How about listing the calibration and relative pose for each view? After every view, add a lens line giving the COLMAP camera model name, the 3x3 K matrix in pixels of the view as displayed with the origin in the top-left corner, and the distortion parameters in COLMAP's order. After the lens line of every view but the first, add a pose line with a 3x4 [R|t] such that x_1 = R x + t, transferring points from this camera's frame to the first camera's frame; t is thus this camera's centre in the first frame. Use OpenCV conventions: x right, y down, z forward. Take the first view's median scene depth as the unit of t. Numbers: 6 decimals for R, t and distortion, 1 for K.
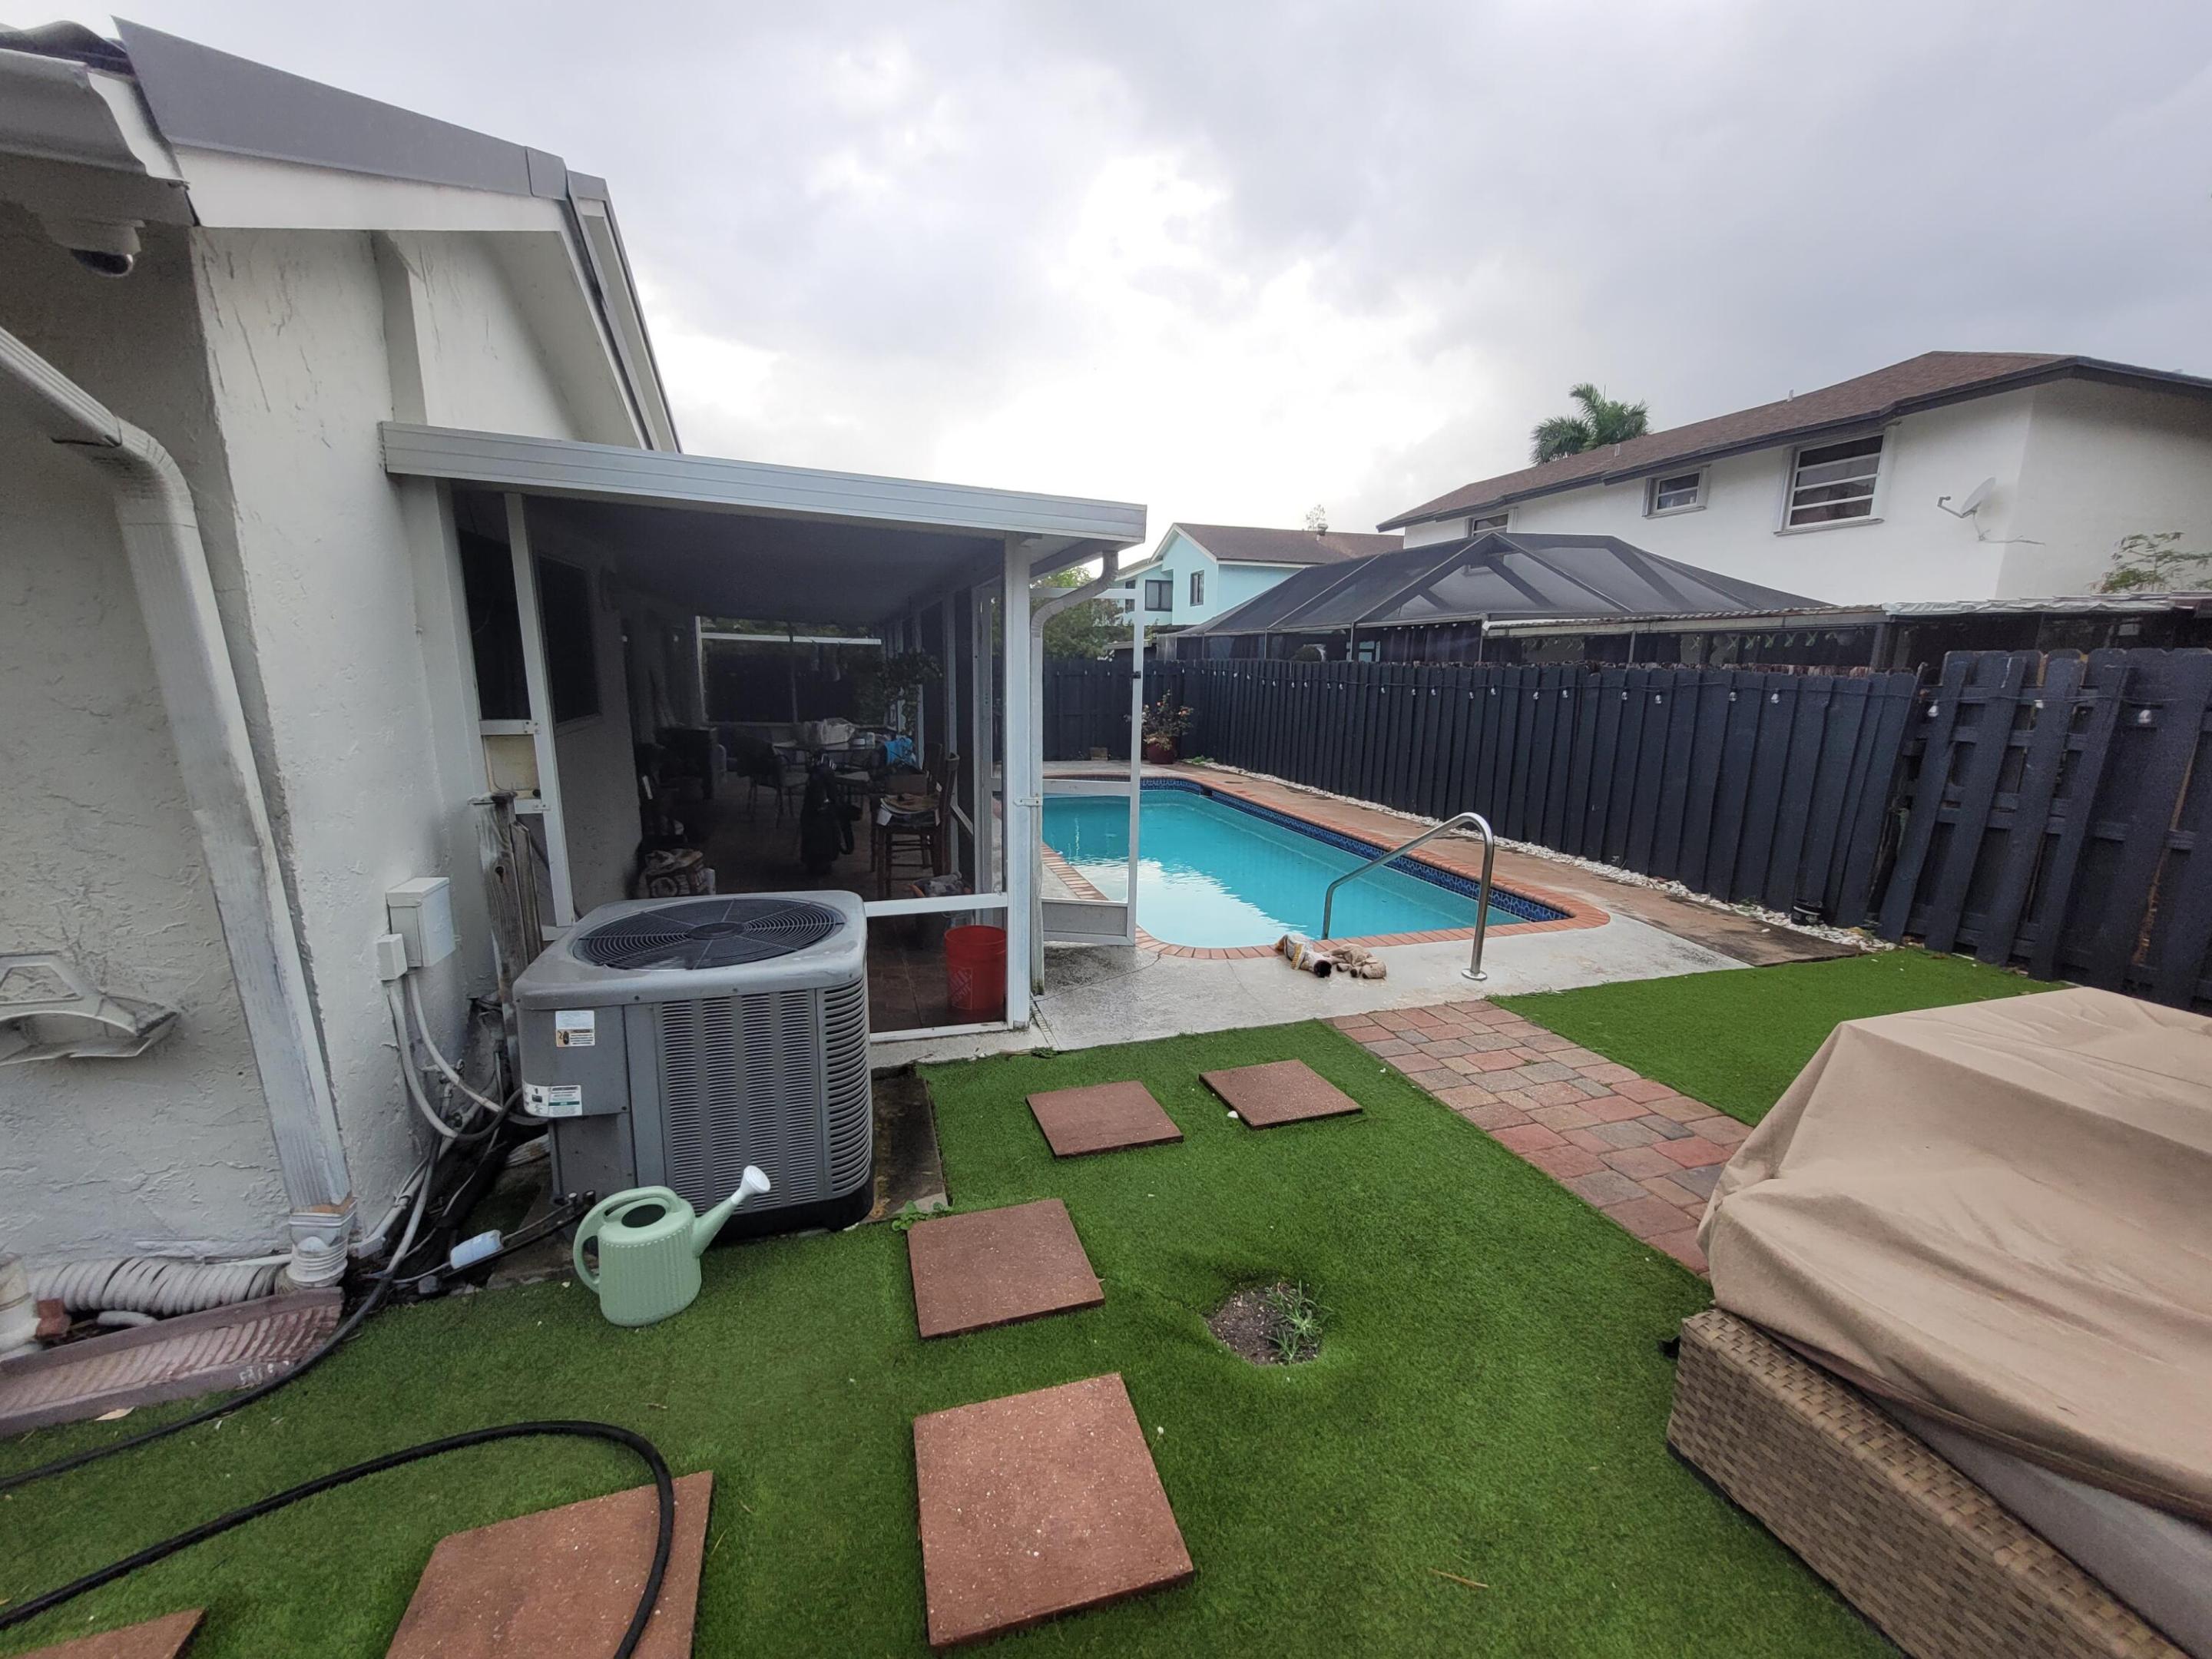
lens RADIAL K [[868.5, 0, 1104.8], [0, 868.5, 821.7], [0, 0, 1]] dist [0.001091, 0.000394]
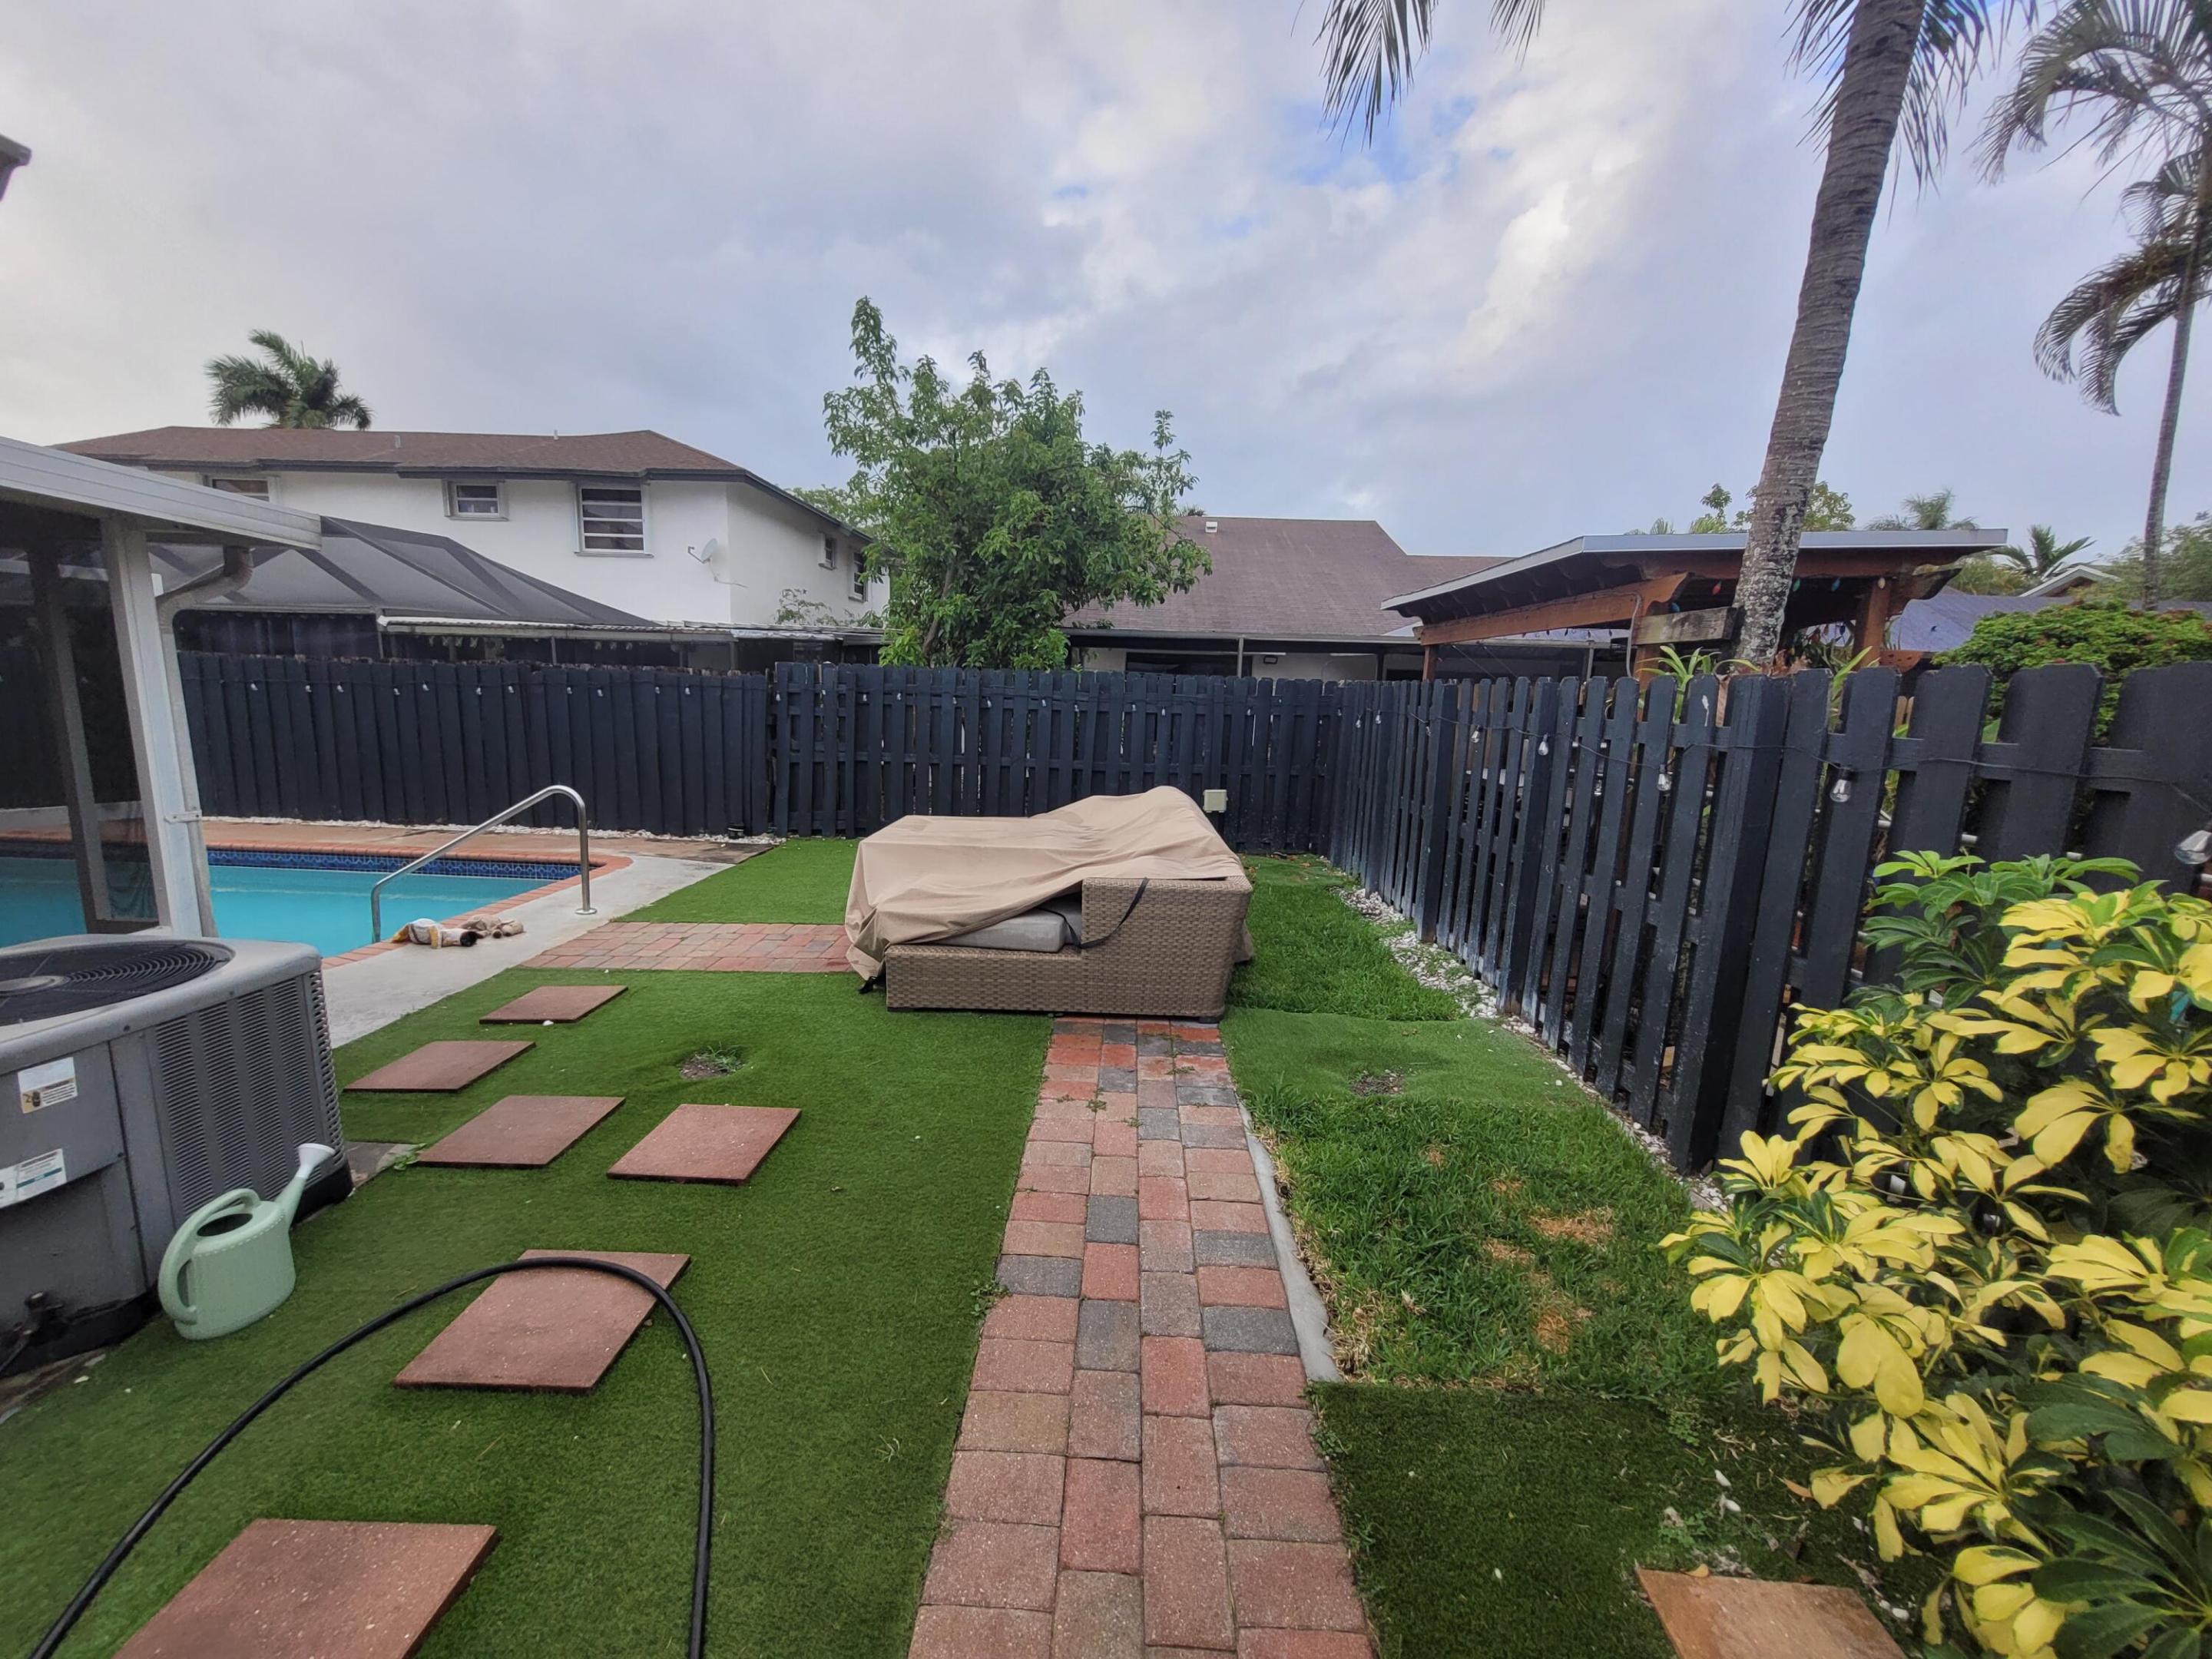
lens RADIAL K [[868.5, 0, 1104.8], [0, 868.5, 821.7], [0, 0, 1]] dist [0.001091, 0.000394]
pose [[0.323019, -0.153703, 0.933828, -0.365756], [0.146236, 0.982979, 0.111209, 0.012287], [-0.935026, 0.100637, 0.339998, -0.113489]]
